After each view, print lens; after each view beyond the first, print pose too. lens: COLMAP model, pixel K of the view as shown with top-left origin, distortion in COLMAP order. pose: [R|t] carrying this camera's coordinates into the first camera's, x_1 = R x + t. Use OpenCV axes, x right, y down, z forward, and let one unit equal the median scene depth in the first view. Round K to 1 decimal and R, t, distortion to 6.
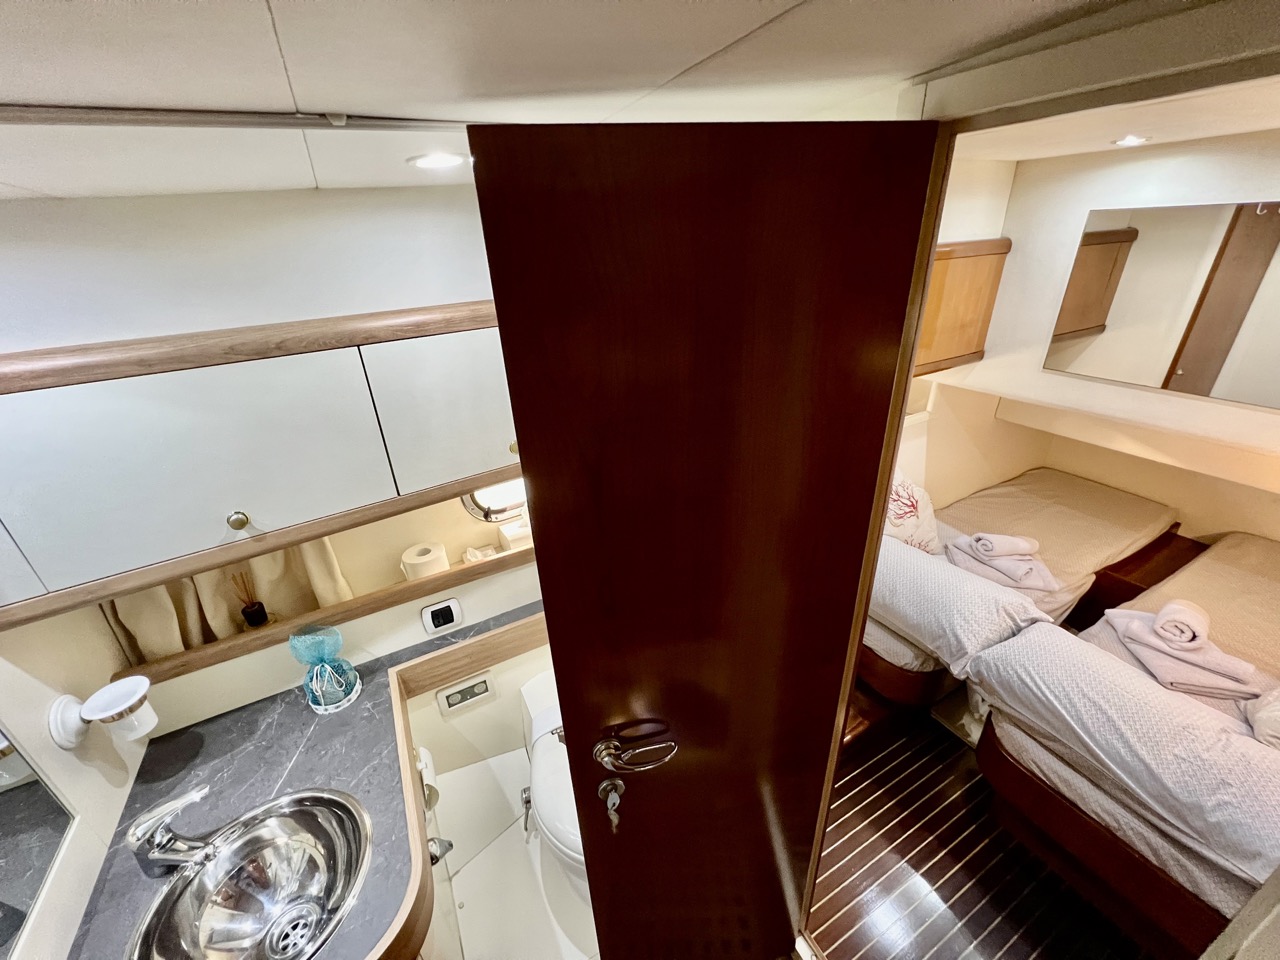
lens RADIAL K [[516.8, 0, 646.6], [0, 516.8, 477.6], [0, 0, 1]] dist [-0.001644, -0.000344]
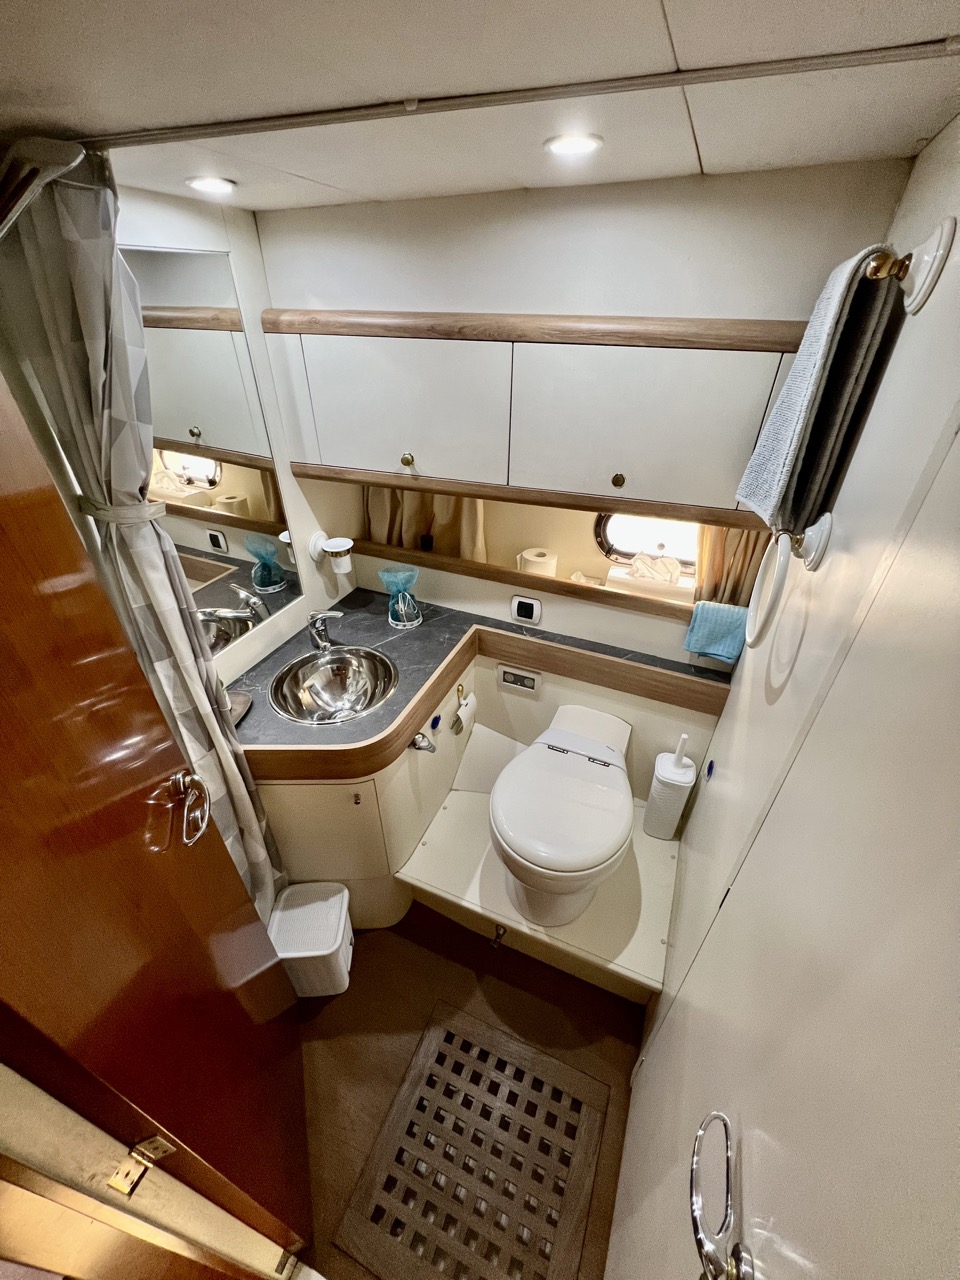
lens RADIAL K [[516.8, 0, 480.0], [0, 516.8, 640.0], [0, 0, 1]] dist [-0.001644, -0.000344]
pose [[0.608672, 0.488851, -0.624934, 0.379973], [-0.371469, 0.871566, 0.319975, -0.010992], [0.701091, 0.037384, 0.712091, 0.115132]]
